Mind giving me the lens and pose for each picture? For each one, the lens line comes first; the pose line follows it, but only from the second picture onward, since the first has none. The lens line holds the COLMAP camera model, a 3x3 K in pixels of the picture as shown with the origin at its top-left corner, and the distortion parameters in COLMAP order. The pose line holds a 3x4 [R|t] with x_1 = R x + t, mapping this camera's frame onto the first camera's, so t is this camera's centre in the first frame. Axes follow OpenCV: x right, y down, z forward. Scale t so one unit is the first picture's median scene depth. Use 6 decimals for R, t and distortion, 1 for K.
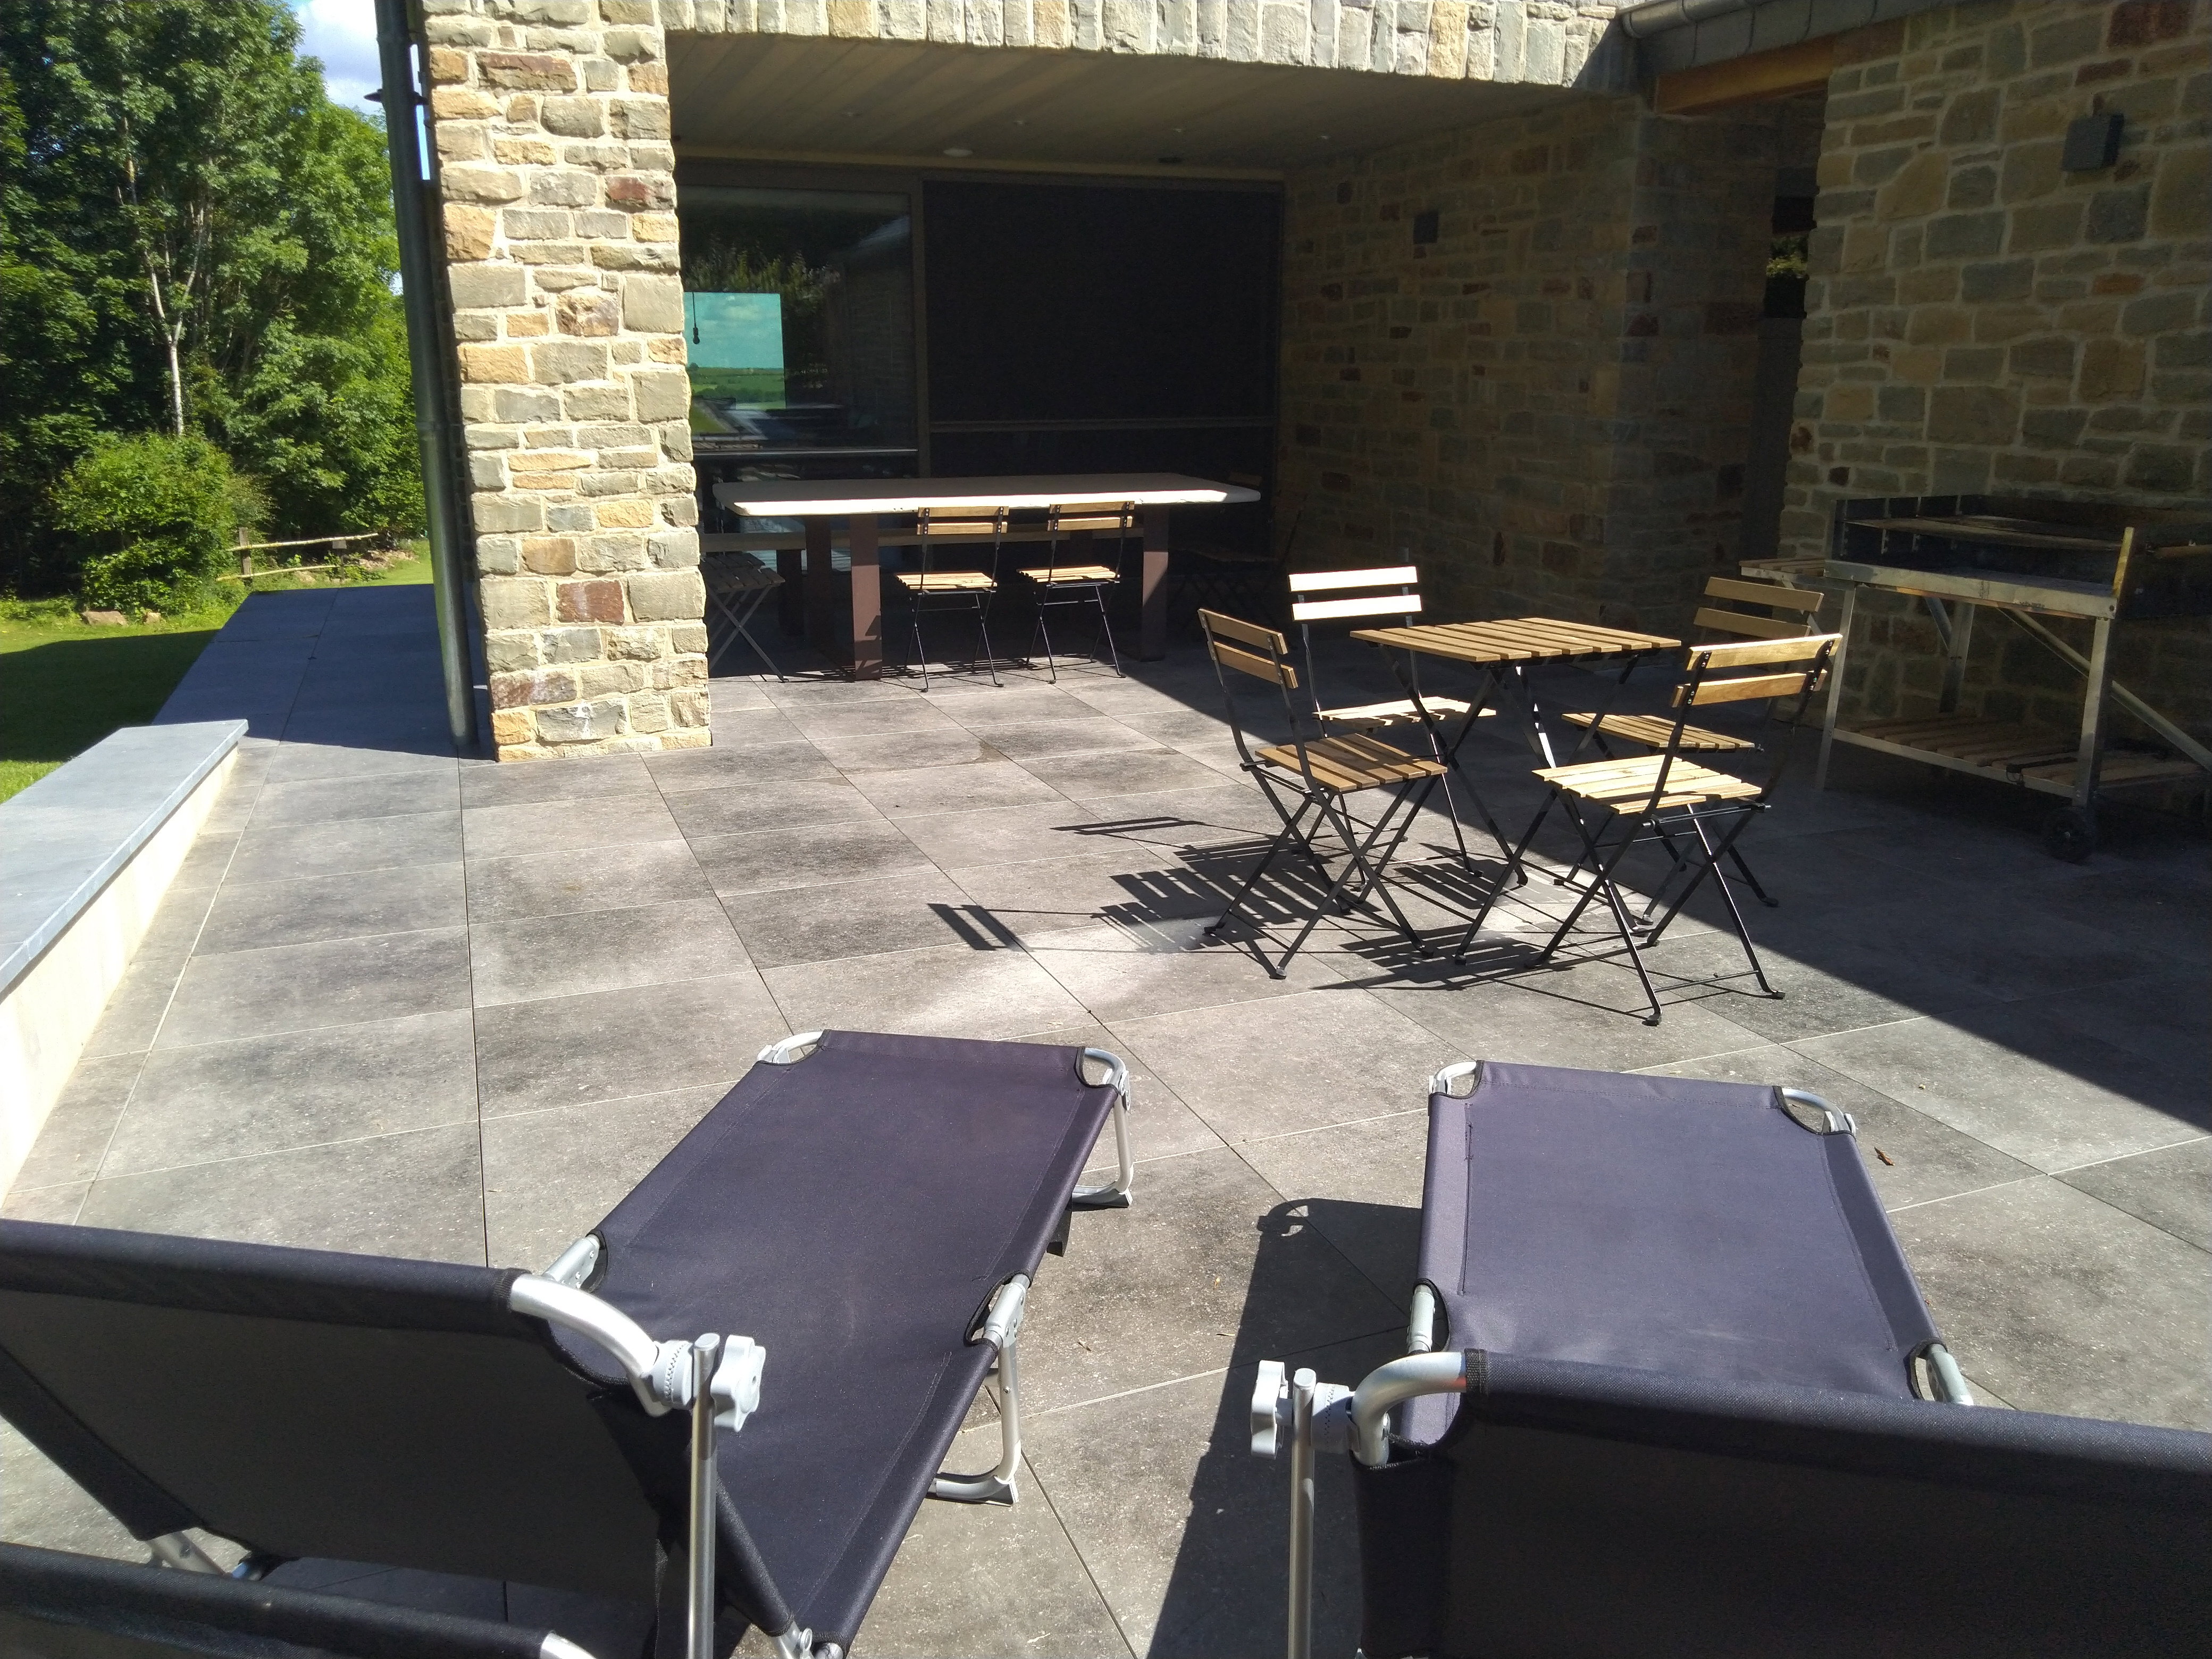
lens RADIAL K [[1656.4, 0, 1091.0], [0, 1656.4, 810.2], [0, 0, 1]] dist [0.008771, 0.007653]
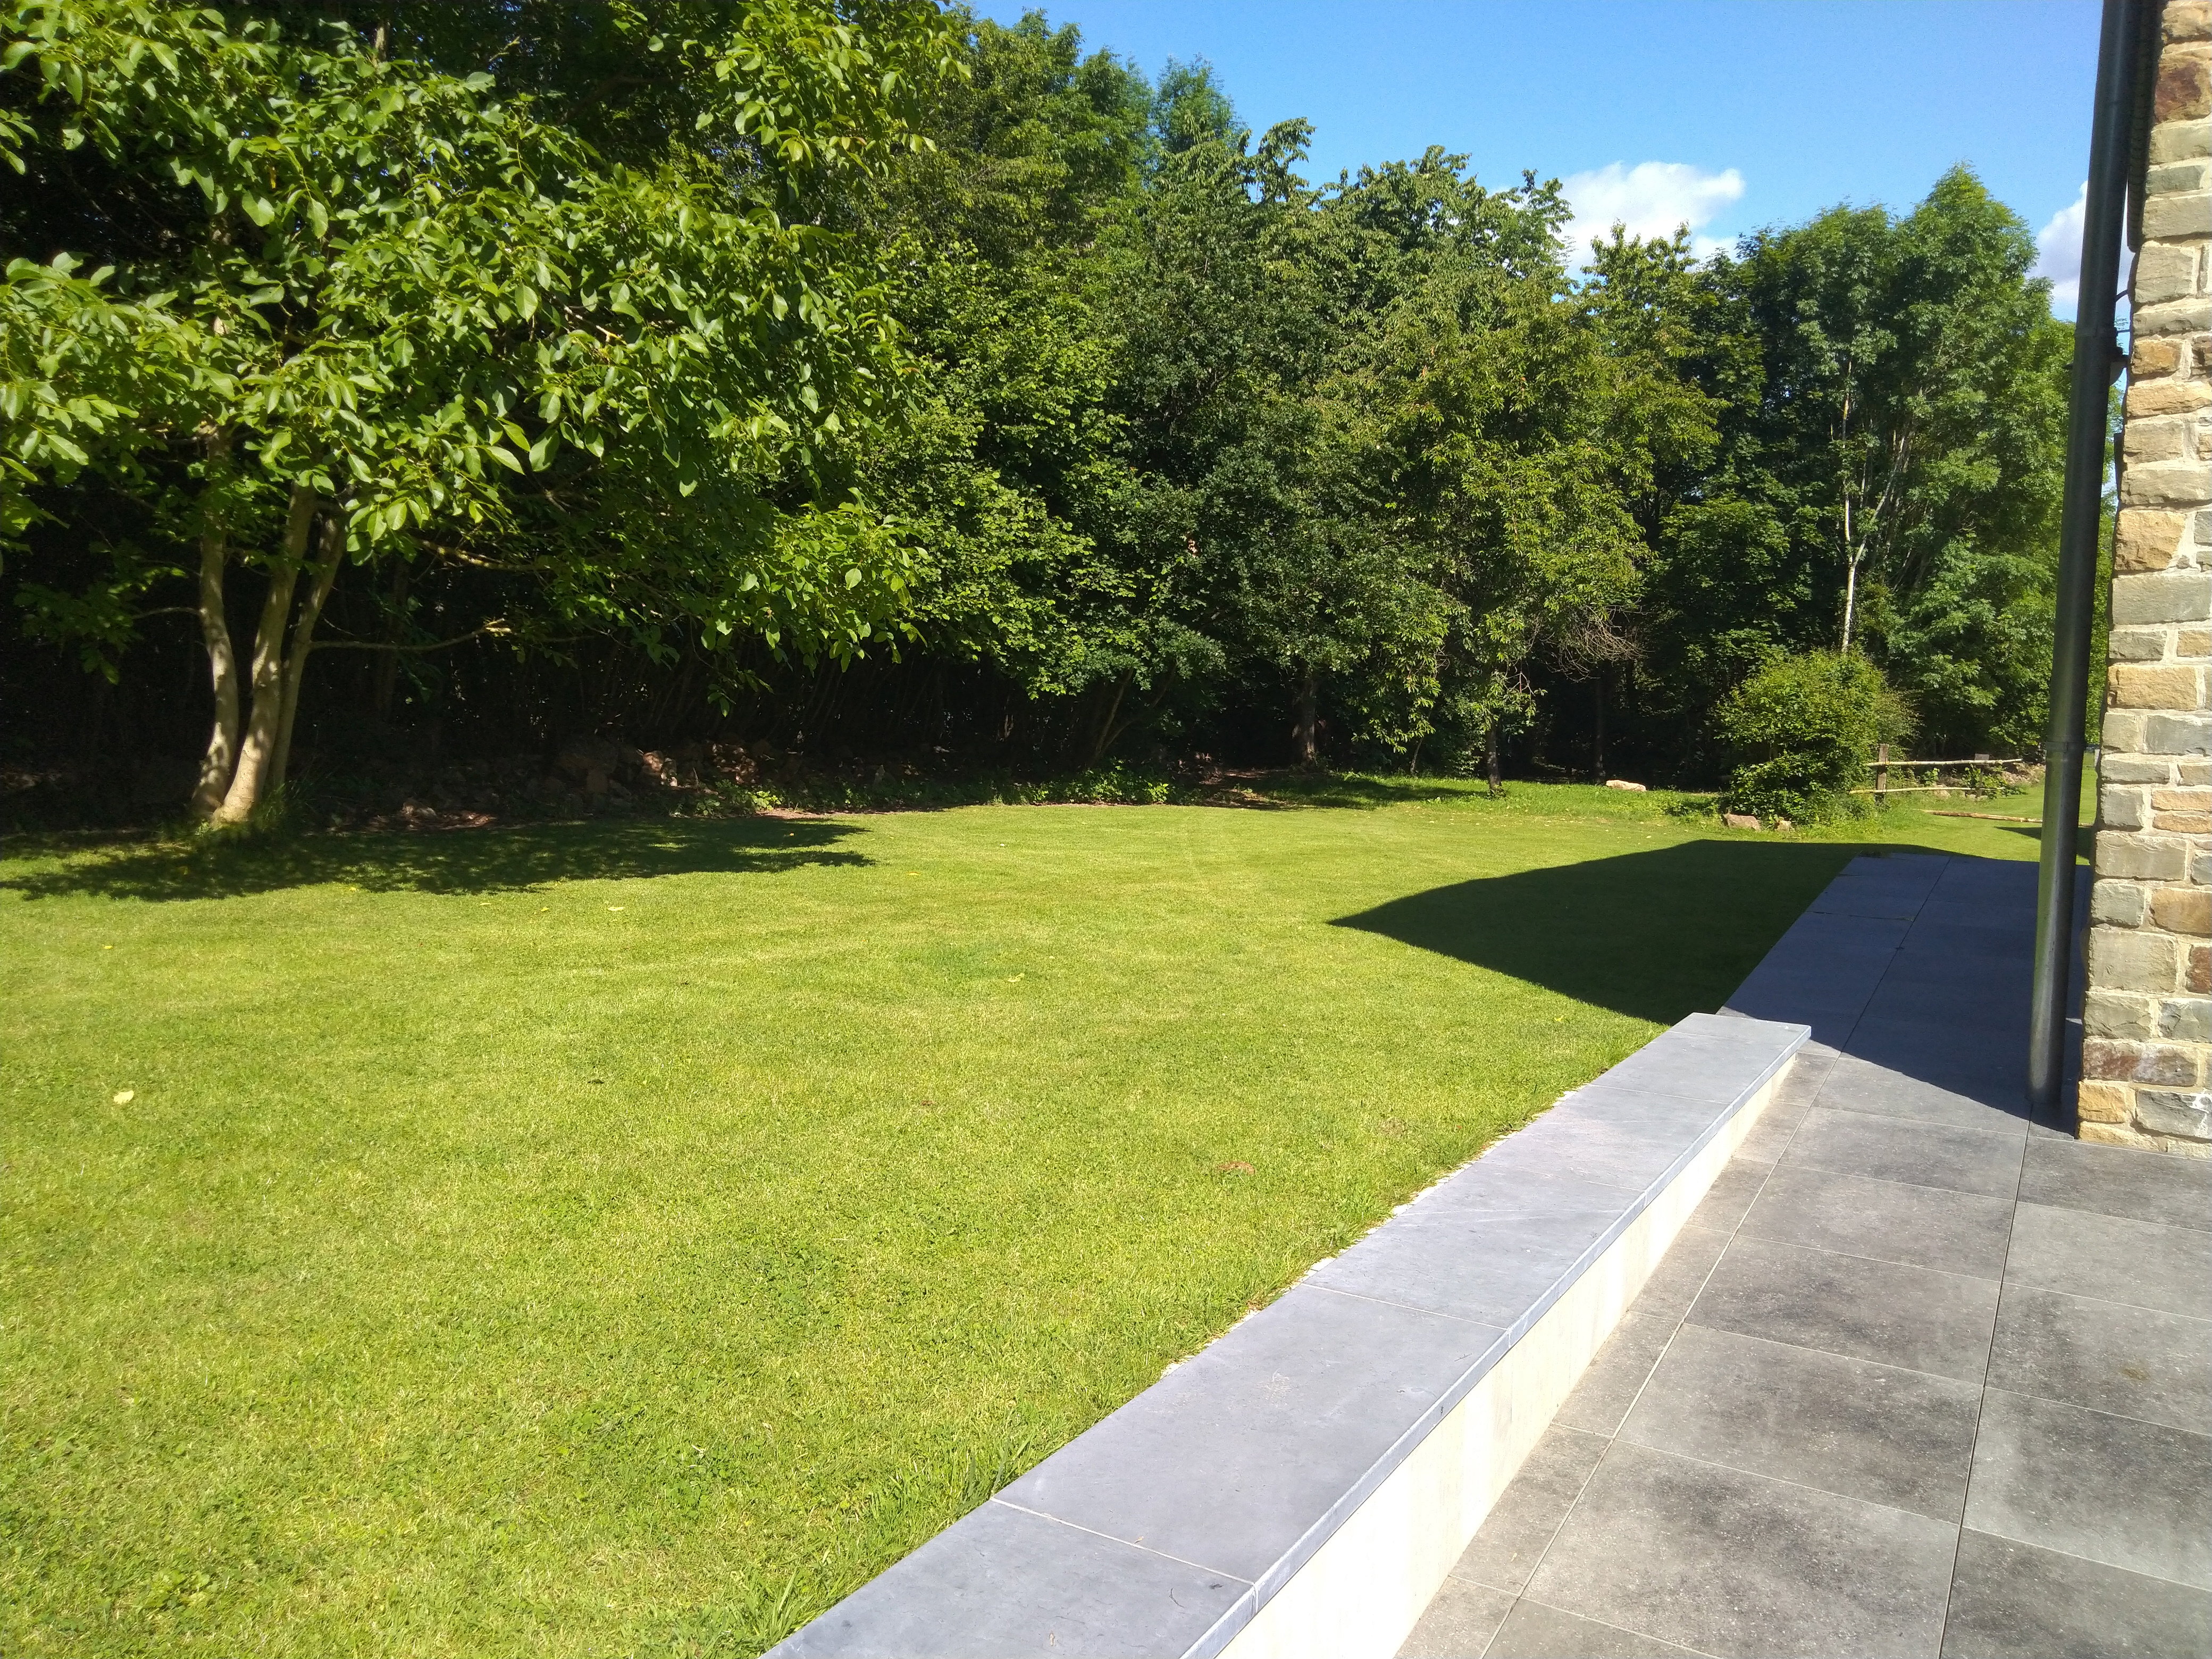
lens RADIAL K [[1656.4, 0, 1121.3], [0, 1656.4, 820.0], [0, 0, 1]] dist [0.008771, 0.007653]
pose [[0.618847, 0.102133, -0.778844, -0.013195], [-0.186818, 0.982198, -0.019640, -0.079068], [0.762973, 0.157656, 0.626910, 0.063844]]
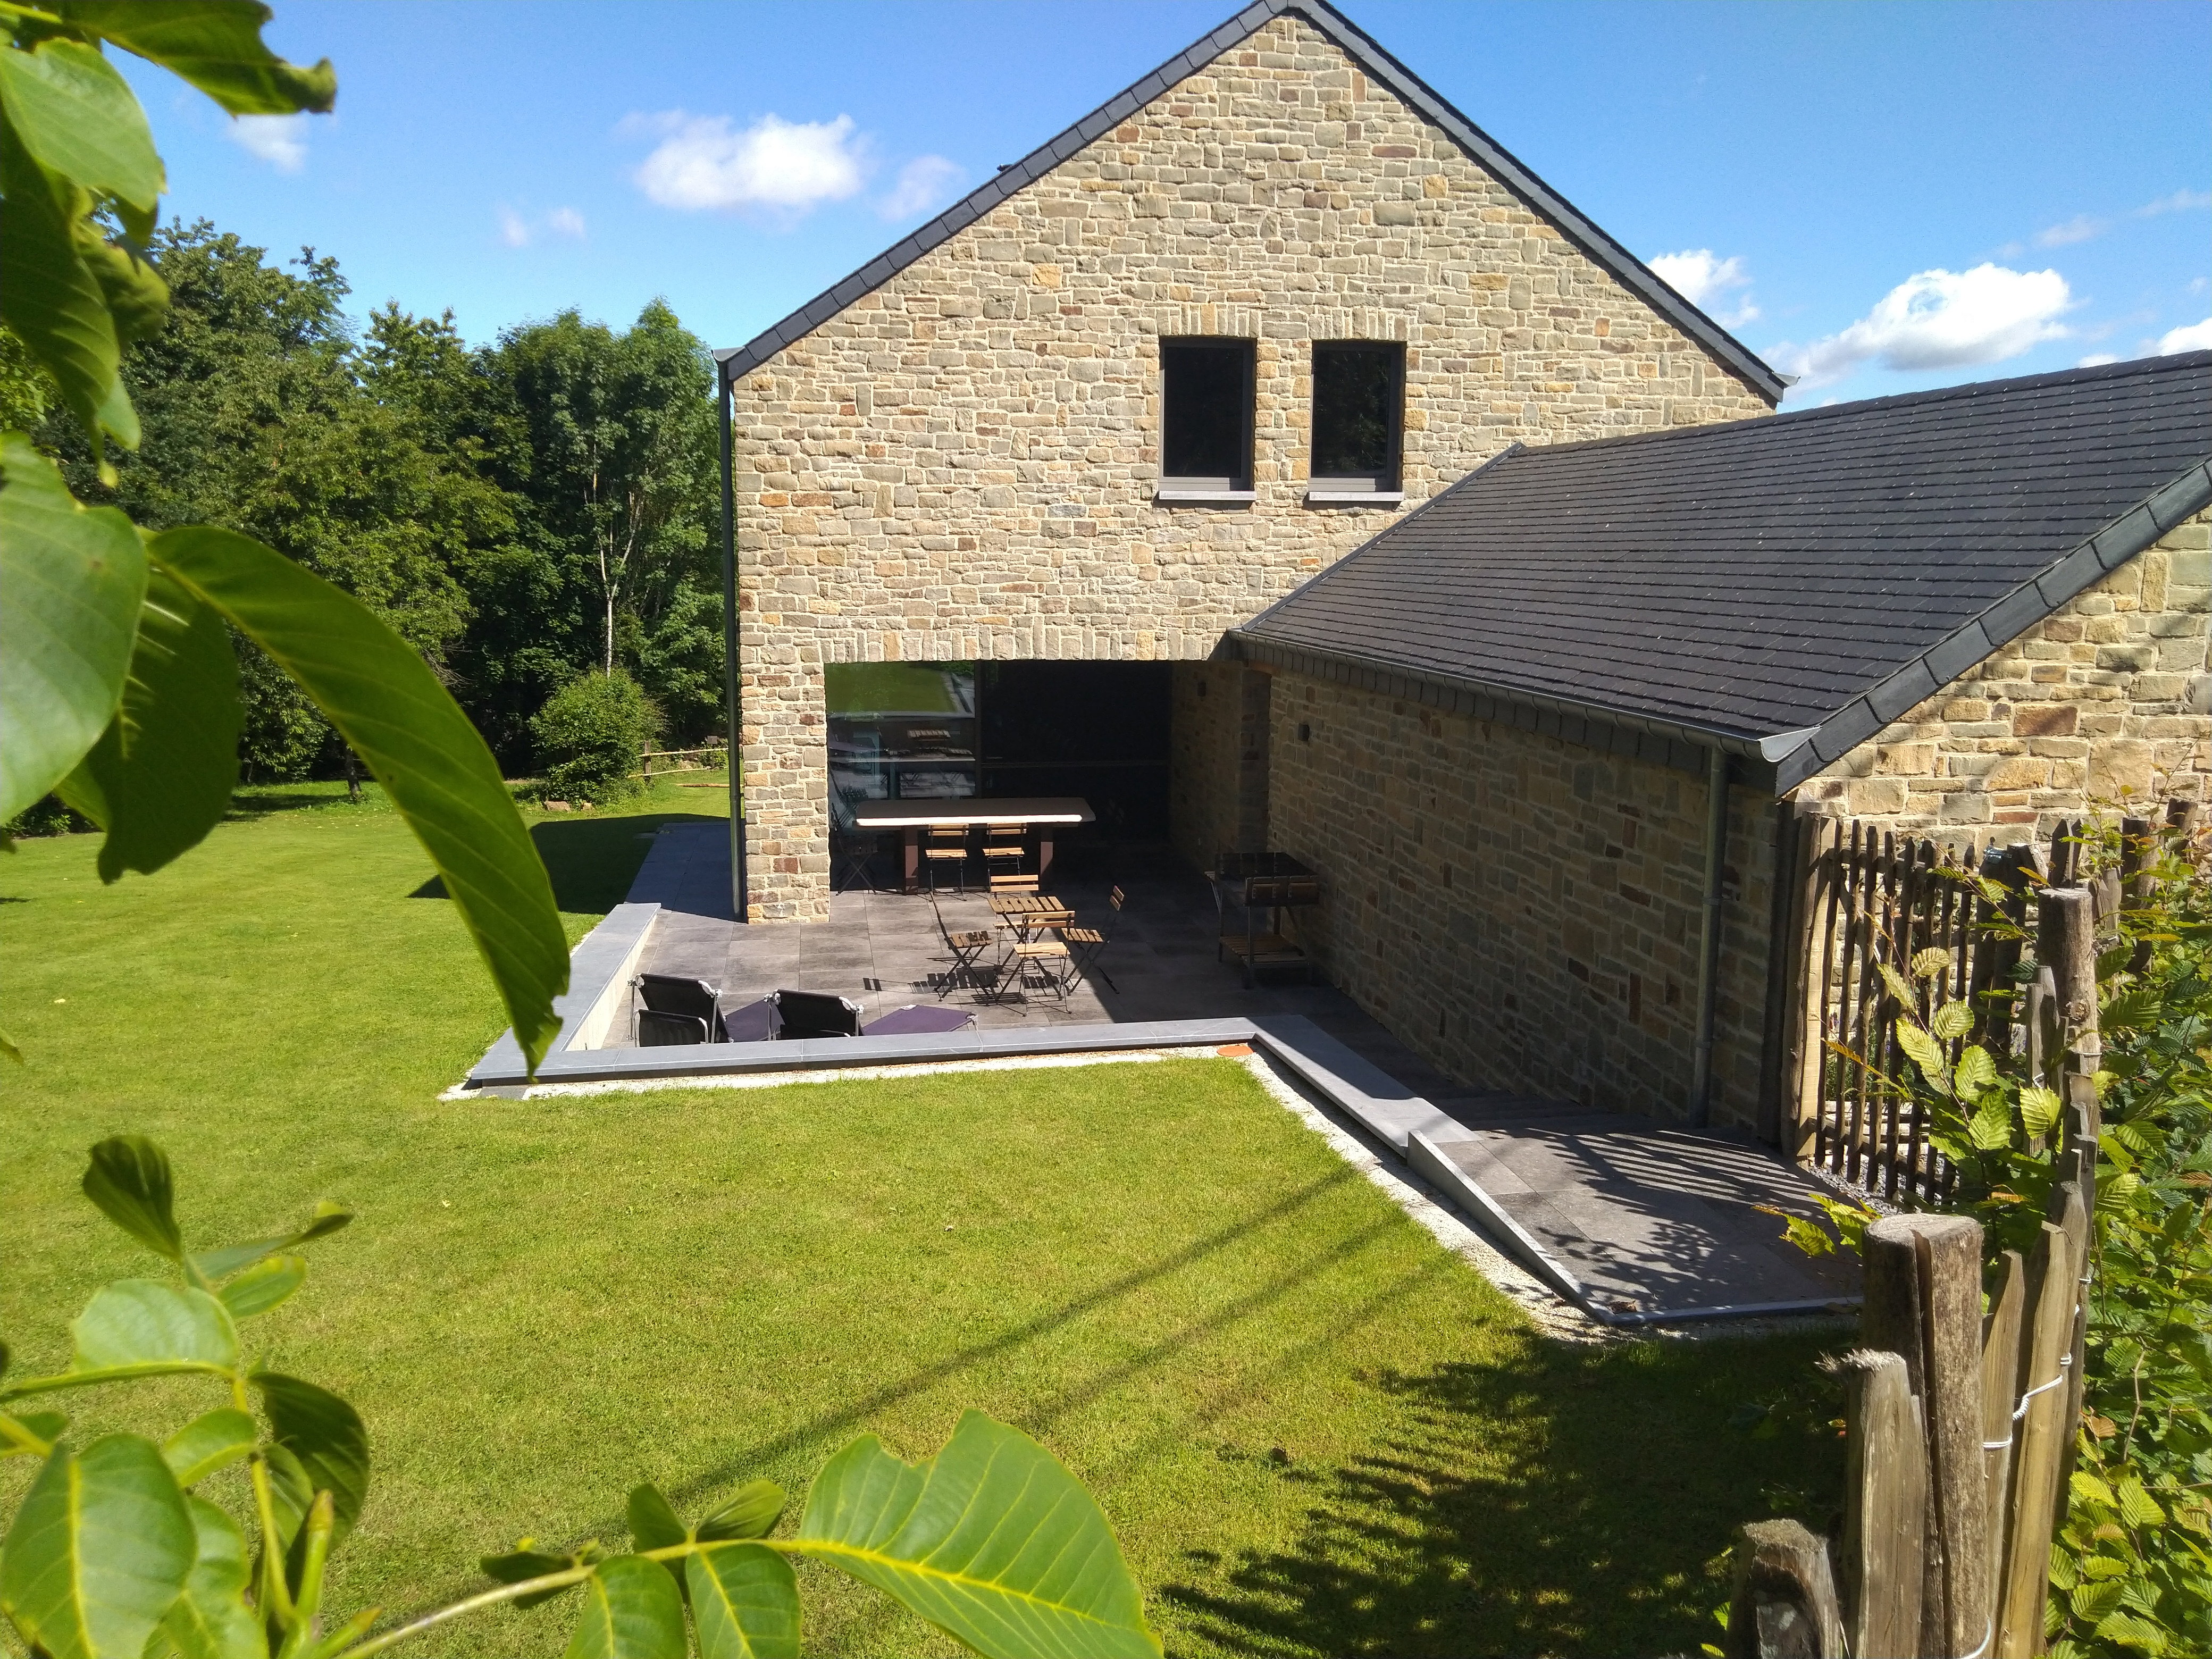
lens RADIAL K [[1656.4, 0, 1122.7], [0, 1656.4, 802.0], [0, 0, 1]] dist [0.008771, 0.007653]
pose [[0.983305, 0.038208, -0.177907, 0.672053], [-0.056908, 0.993235, -0.101224, 0.010865], [0.172836, 0.109658, 0.978827, -1.459364]]
